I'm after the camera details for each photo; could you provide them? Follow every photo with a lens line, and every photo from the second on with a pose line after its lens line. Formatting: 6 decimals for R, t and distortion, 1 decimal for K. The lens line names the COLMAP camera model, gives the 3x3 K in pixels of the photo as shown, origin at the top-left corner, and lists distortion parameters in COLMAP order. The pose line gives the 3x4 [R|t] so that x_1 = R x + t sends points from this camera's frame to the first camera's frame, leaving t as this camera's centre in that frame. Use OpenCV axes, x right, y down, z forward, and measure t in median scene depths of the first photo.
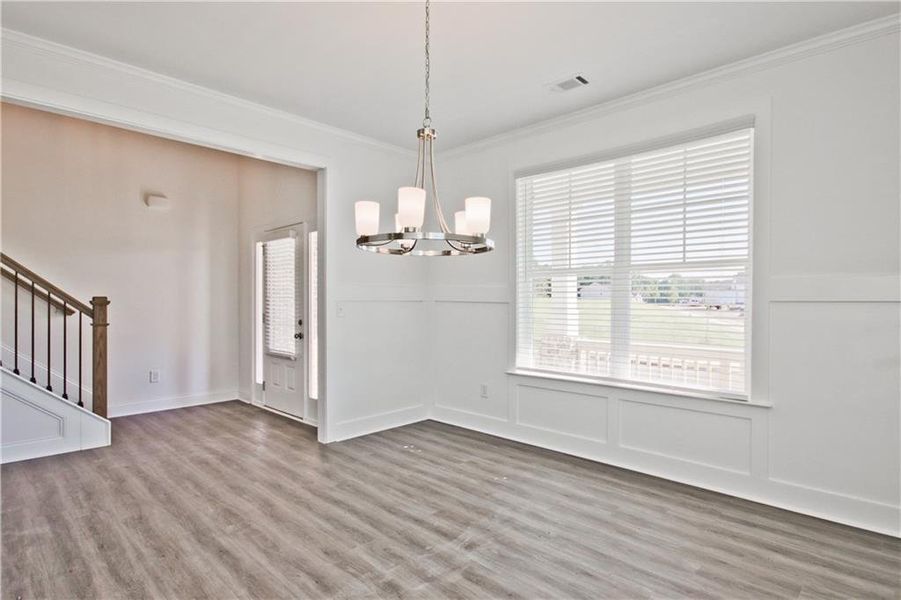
lens RADIAL K [[473.5, 0, 450.0], [0, 473.5, 301.0], [0, 0, 1]] dist [-0.003588, -0.001059]
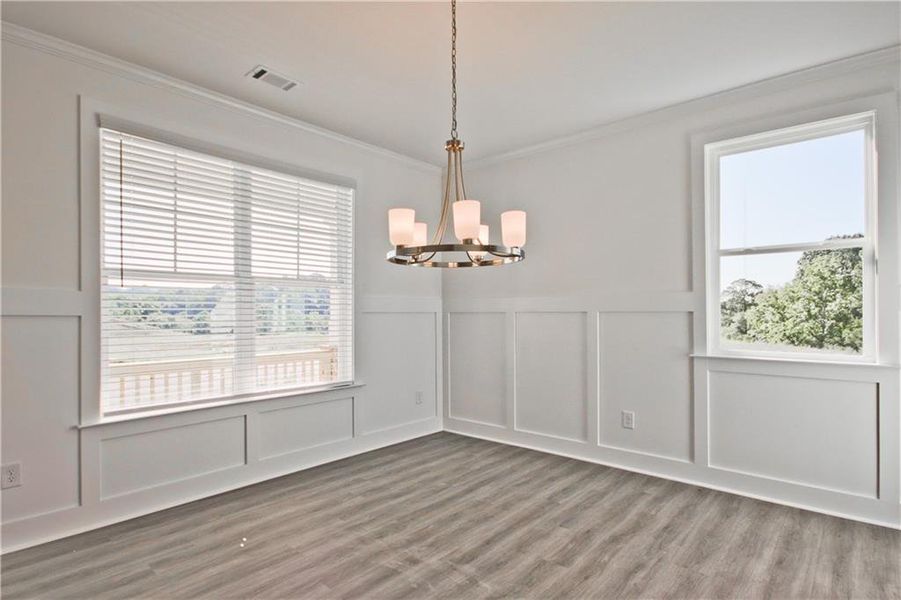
lens RADIAL K [[473.5, 0, 451.8], [0, 473.5, 305.9], [0, 0, 1]] dist [-0.003588, -0.001059]
pose [[-0.058697, 0.009661, 0.998229, -0.733689], [0.000892, 0.999953, -0.009625, -0.004813], [-0.998275, 0.000325, -0.058703, 0.748648]]
